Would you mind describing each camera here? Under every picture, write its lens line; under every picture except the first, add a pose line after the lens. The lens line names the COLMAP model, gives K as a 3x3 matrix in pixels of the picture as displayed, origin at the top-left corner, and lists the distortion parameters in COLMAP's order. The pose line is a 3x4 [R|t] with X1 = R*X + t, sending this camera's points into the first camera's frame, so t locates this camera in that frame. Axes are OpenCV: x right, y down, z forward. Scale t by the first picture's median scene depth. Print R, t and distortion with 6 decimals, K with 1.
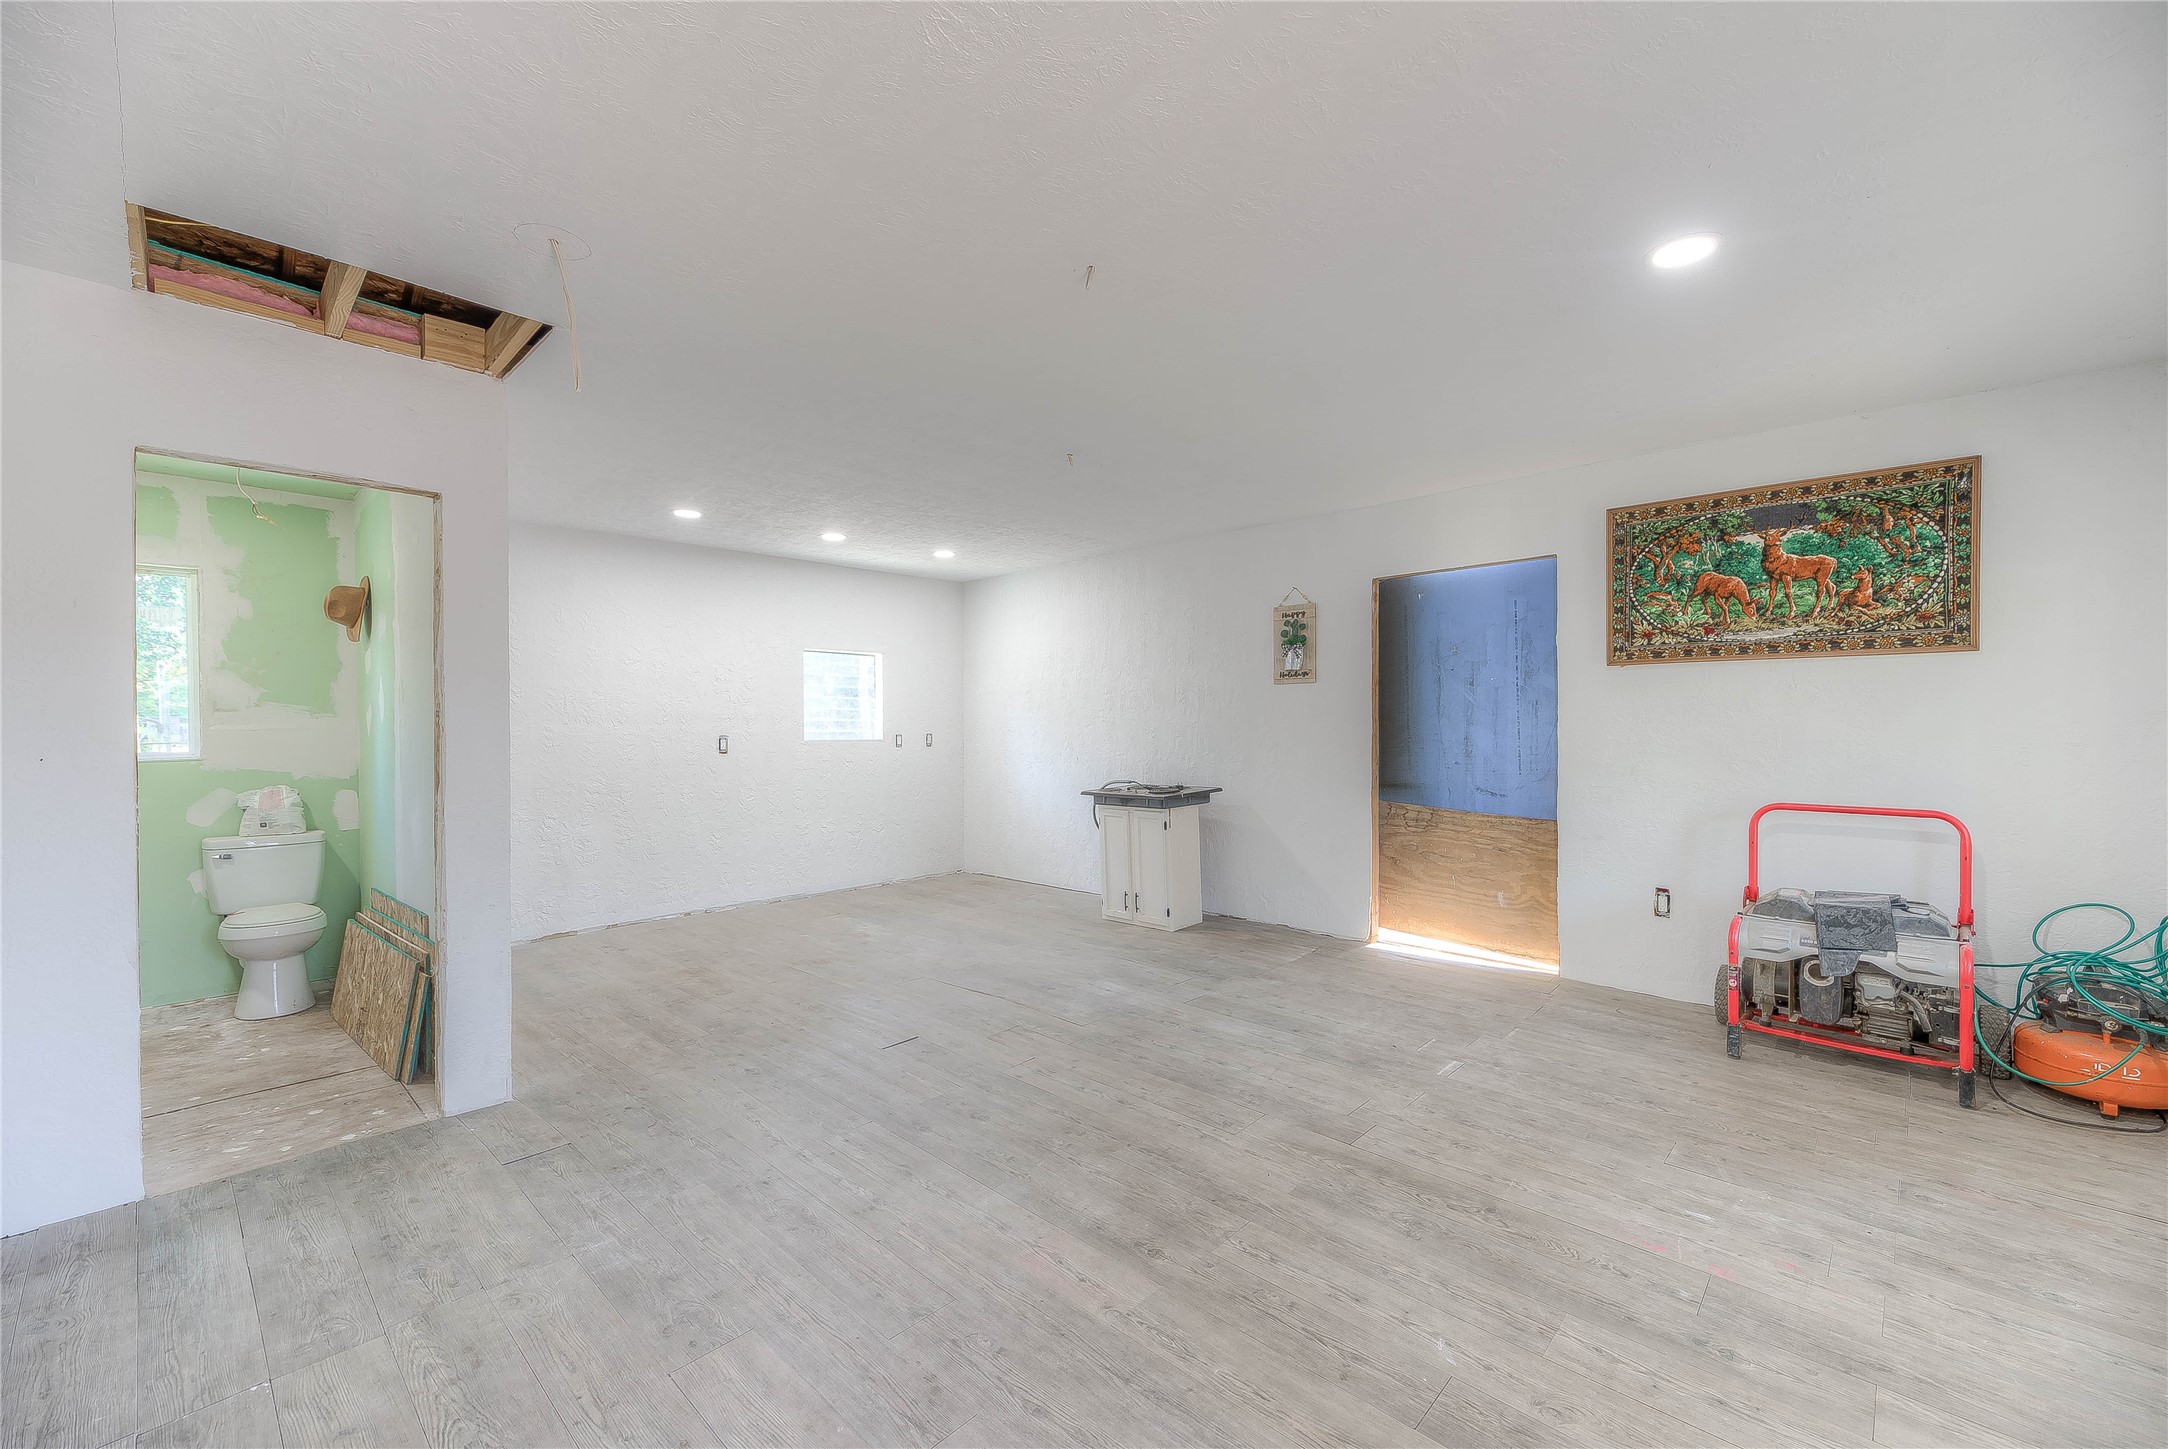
lens RADIAL K [[877.7, 0, 1087.8], [0, 877.7, 726.9], [0, 0, 1]] dist [0.011798, -0.000264]
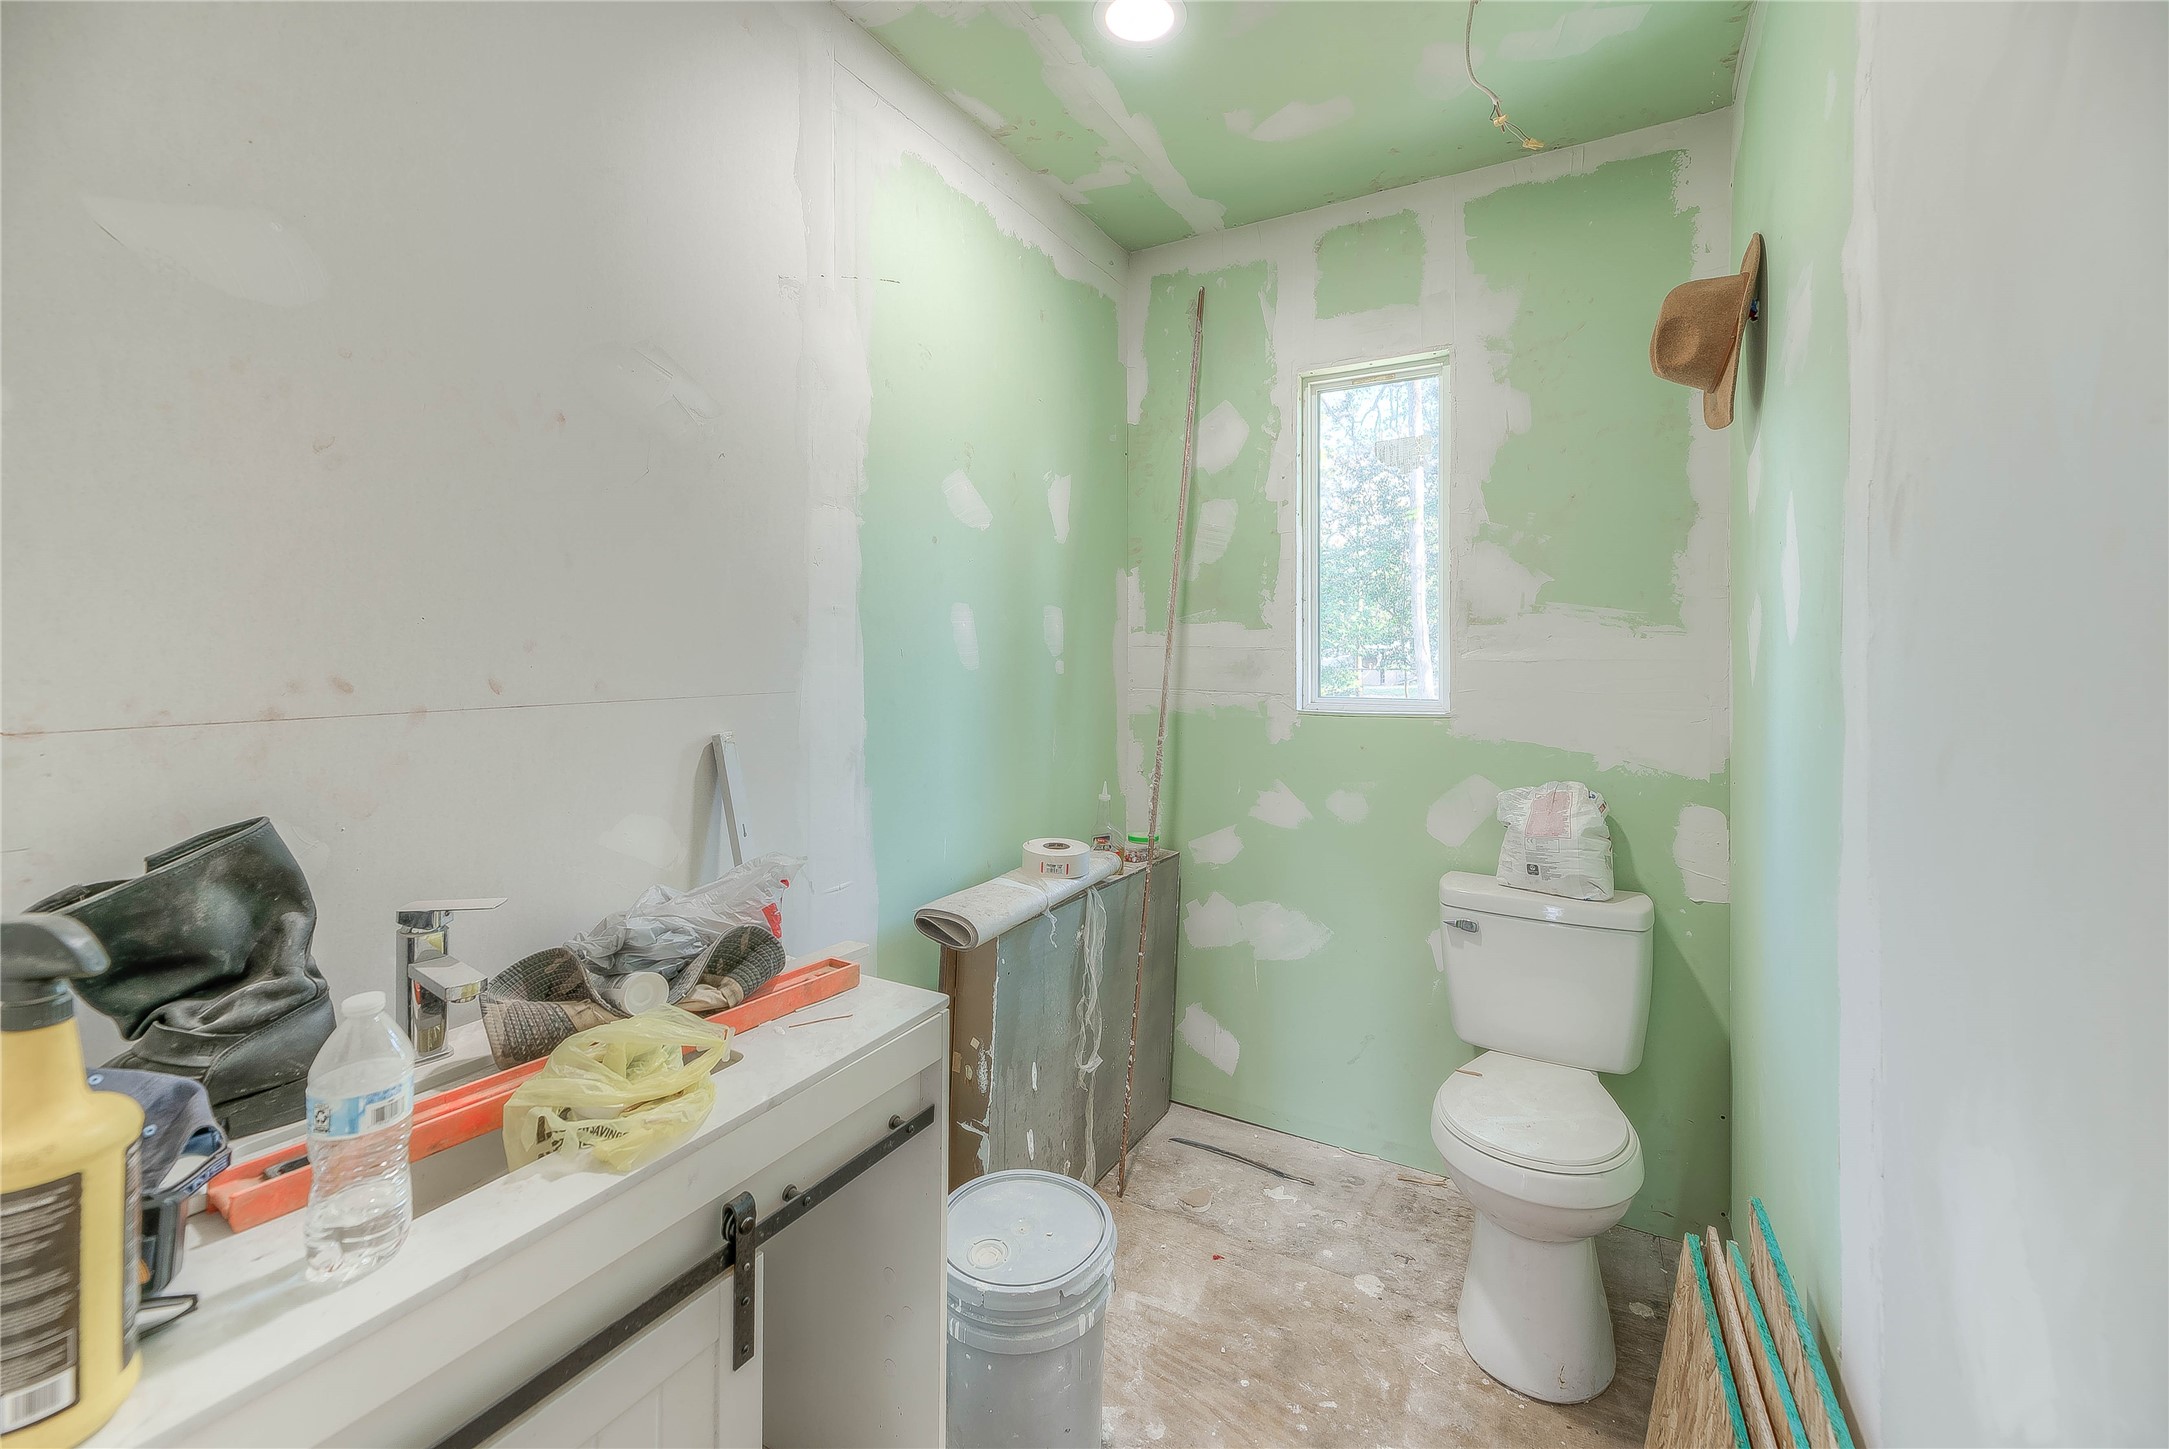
lens RADIAL K [[905.4, 0, 1091.5], [0, 905.4, 661.6], [0, 0, 1]] dist [0.009636, -0.000092]
pose [[0.246966, 0.016228, -0.968888, -0.533129], [-0.003706, 0.999868, 0.015802, -0.003170], [0.969017, -0.000312, 0.246994, 0.662805]]
